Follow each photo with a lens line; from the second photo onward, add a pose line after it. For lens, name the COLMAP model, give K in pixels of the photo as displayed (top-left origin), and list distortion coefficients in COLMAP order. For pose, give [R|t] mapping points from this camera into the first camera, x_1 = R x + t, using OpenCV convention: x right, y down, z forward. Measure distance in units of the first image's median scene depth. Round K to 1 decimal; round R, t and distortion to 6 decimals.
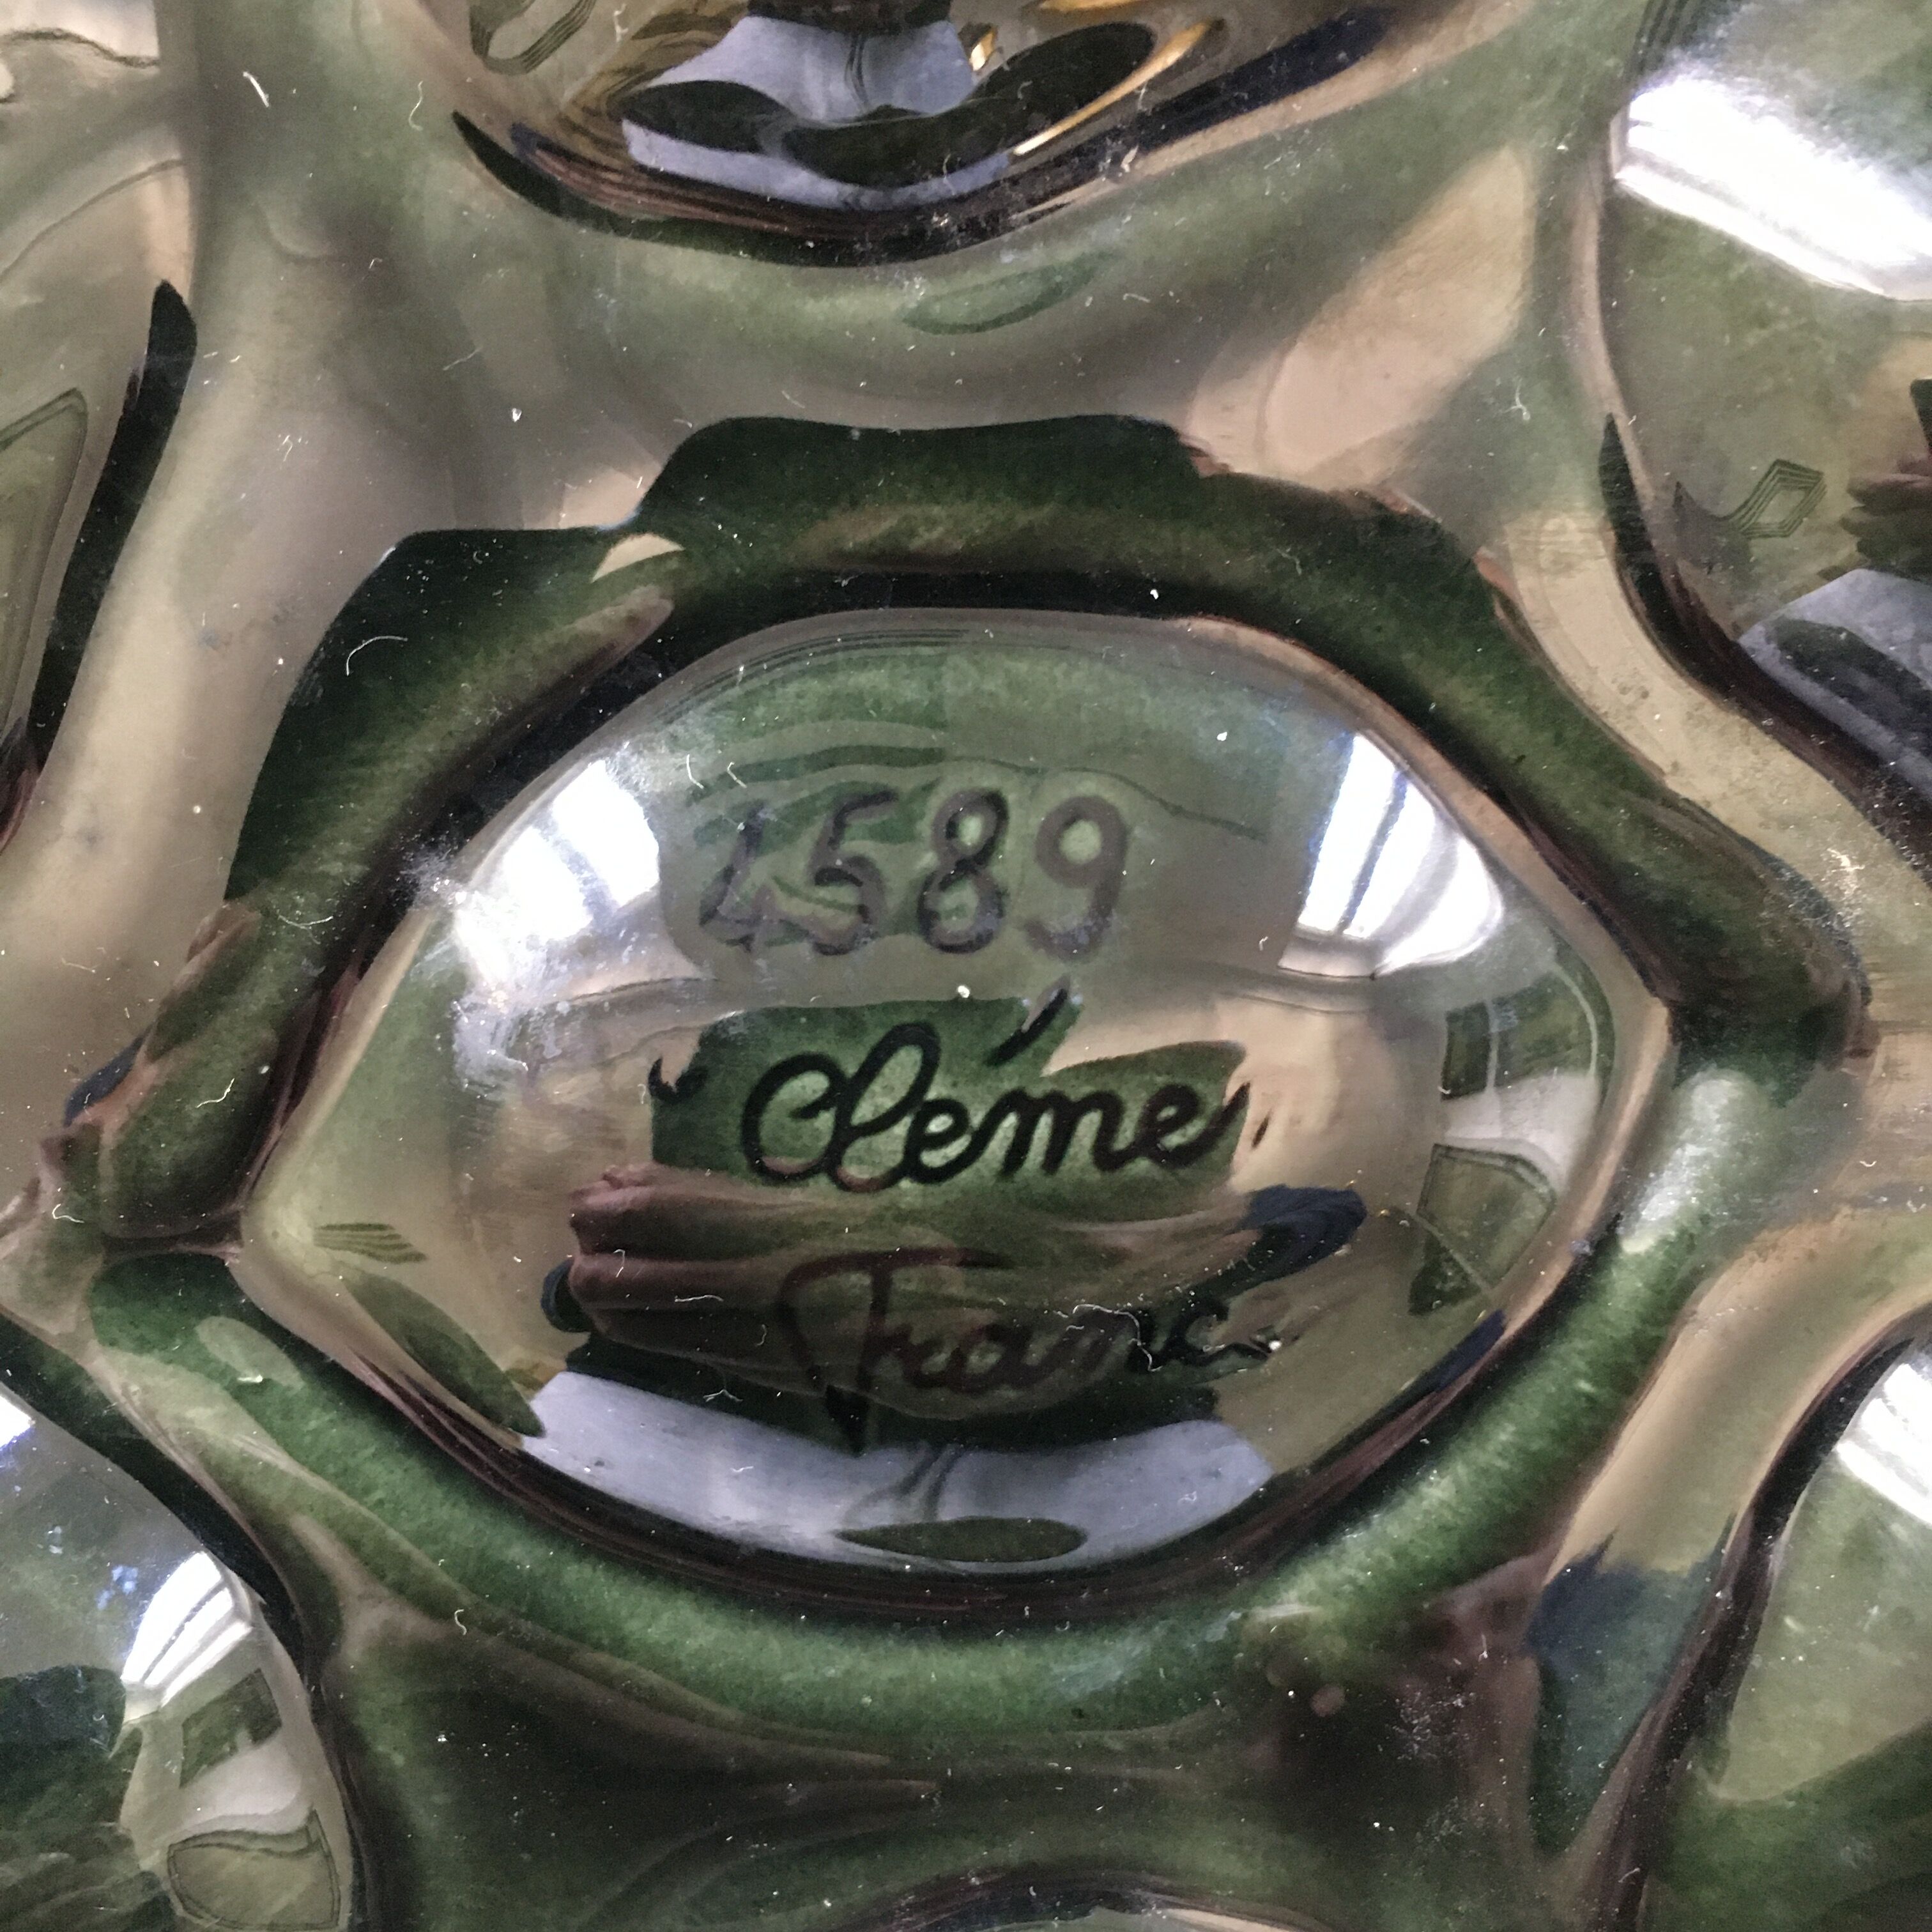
lens RADIAL K [[2274.5, 0, 966.0], [0, 2274.5, 966.0], [0, 0, 1]] dist [0.041299, -0.004525]
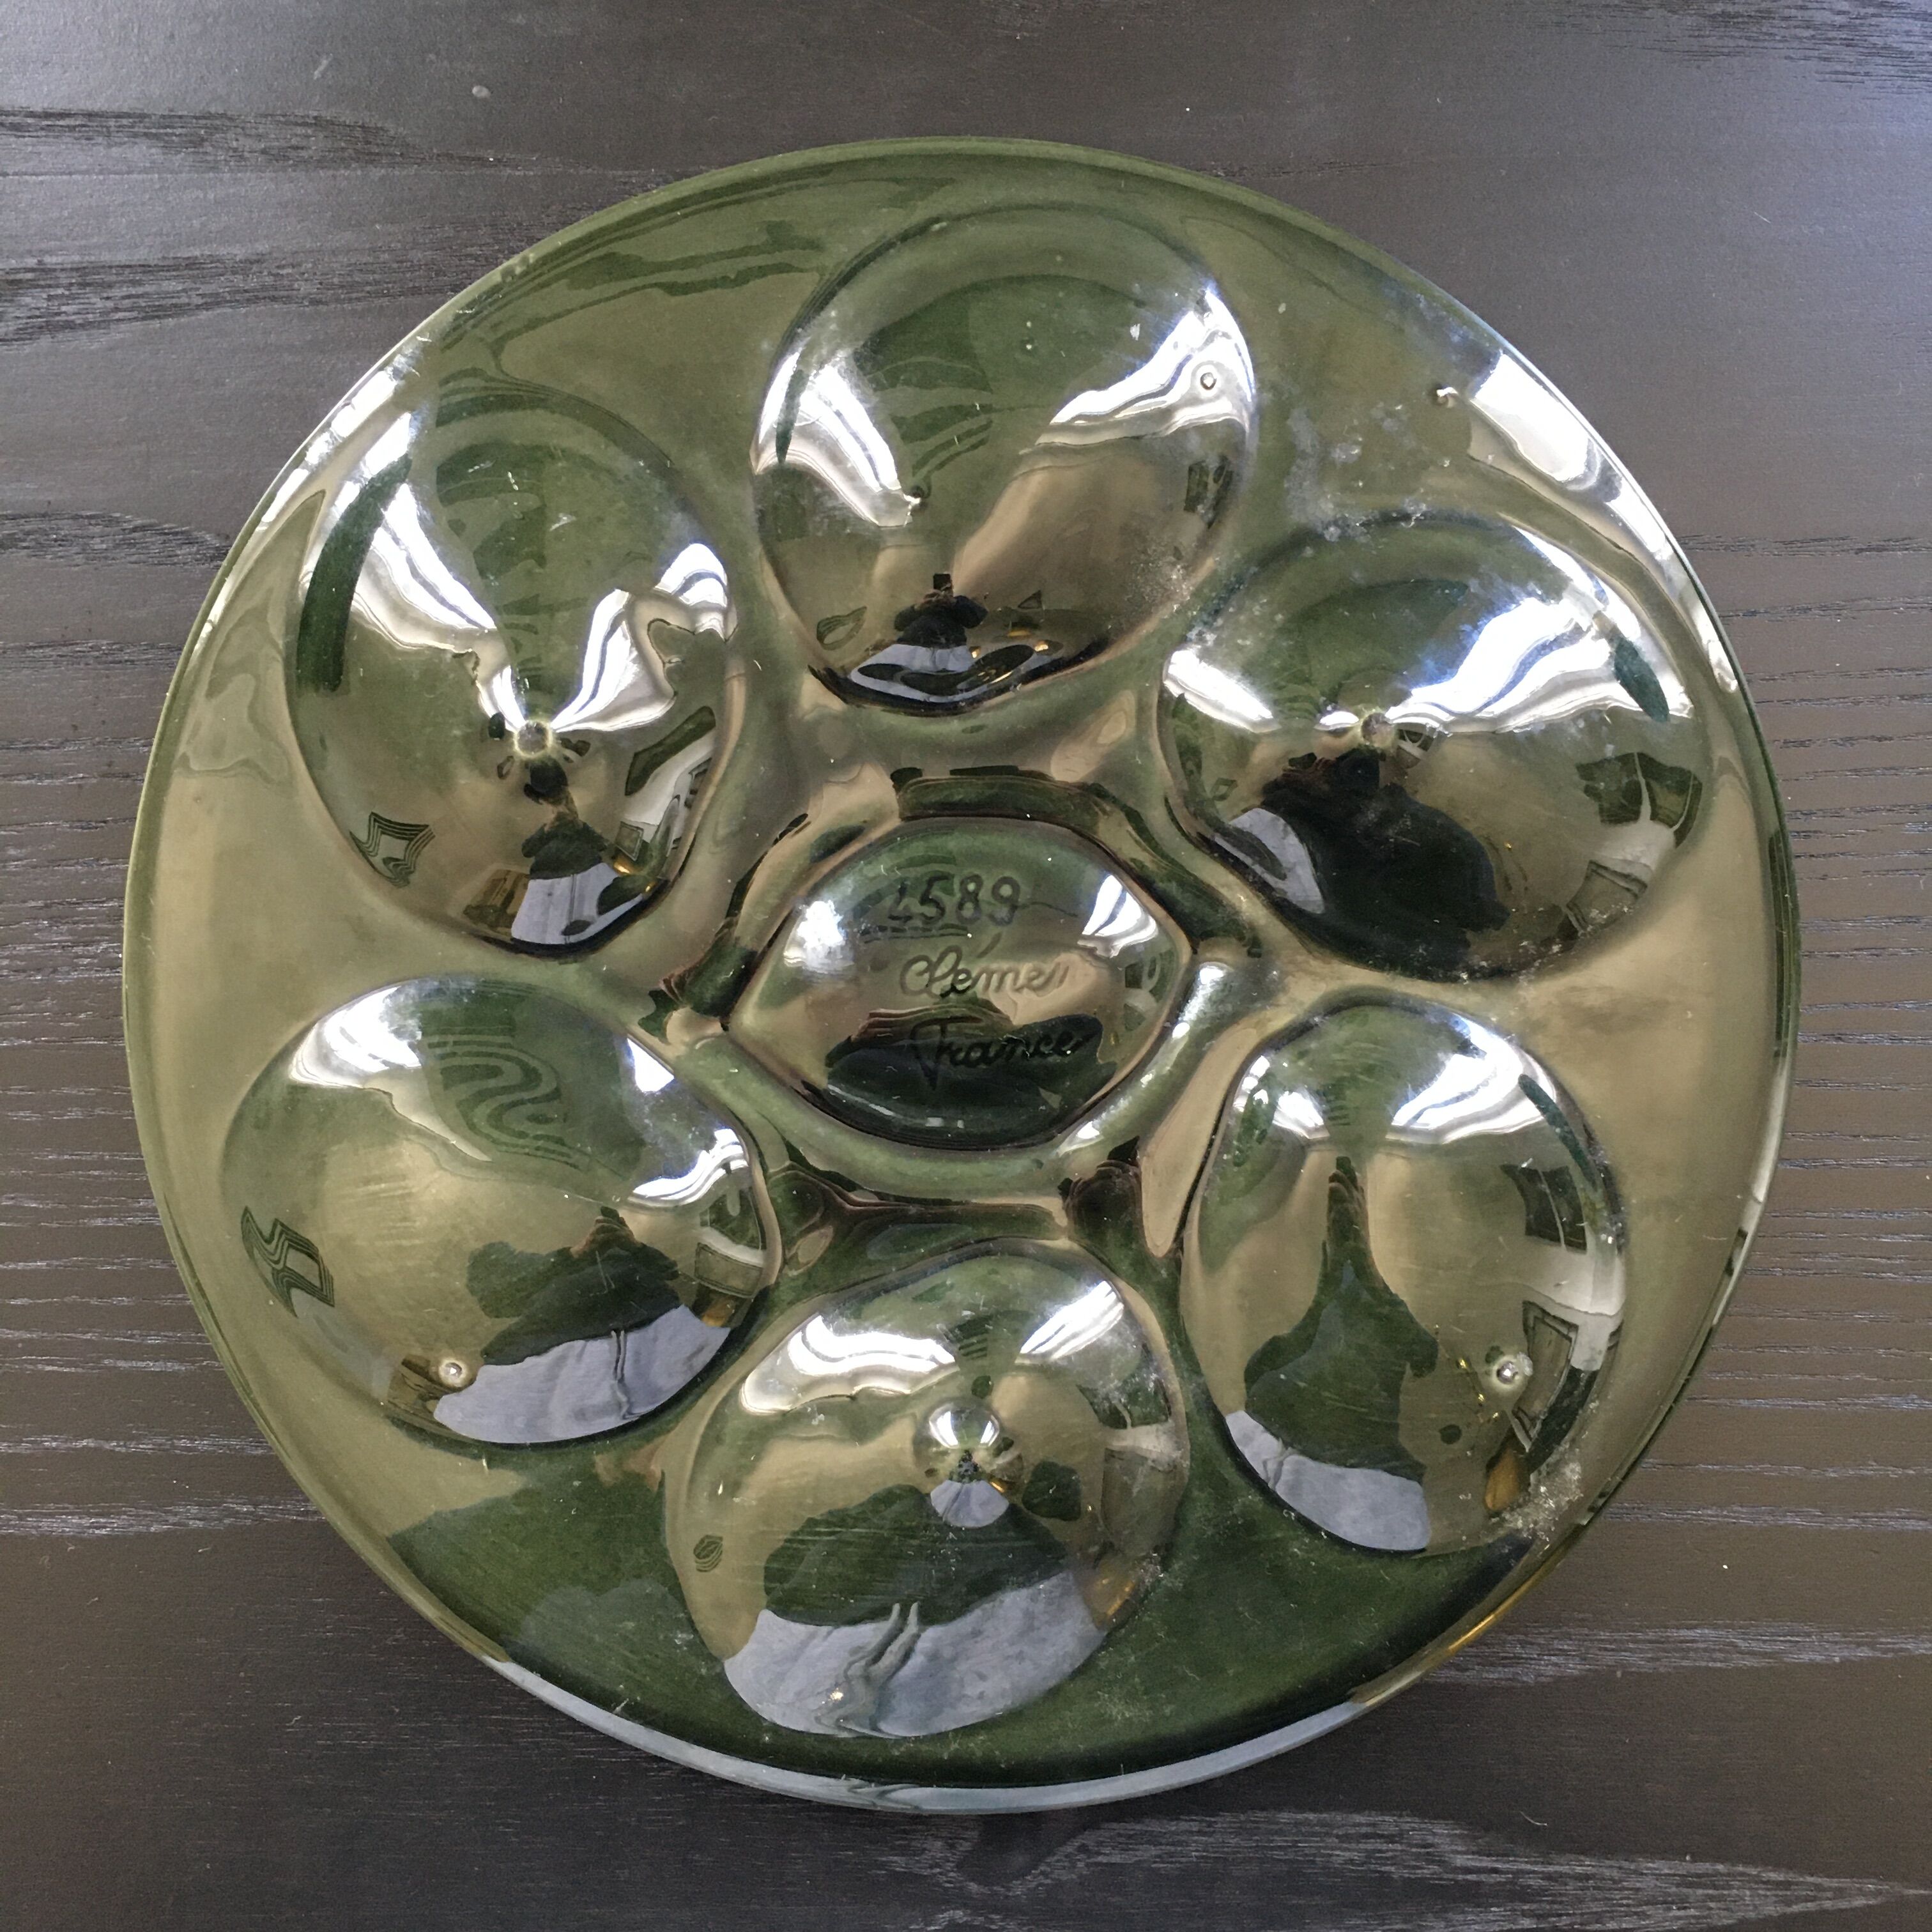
lens RADIAL K [[2274.5, 0, 966.0], [0, 2274.5, 966.0], [0, 0, 1]] dist [0.041299, -0.004525]
pose [[0.999965, -0.008385, -0.000066, -0.005737], [0.008211, 0.980818, -0.194753, 0.672338], [0.001698, 0.194745, 0.980852, -2.115529]]
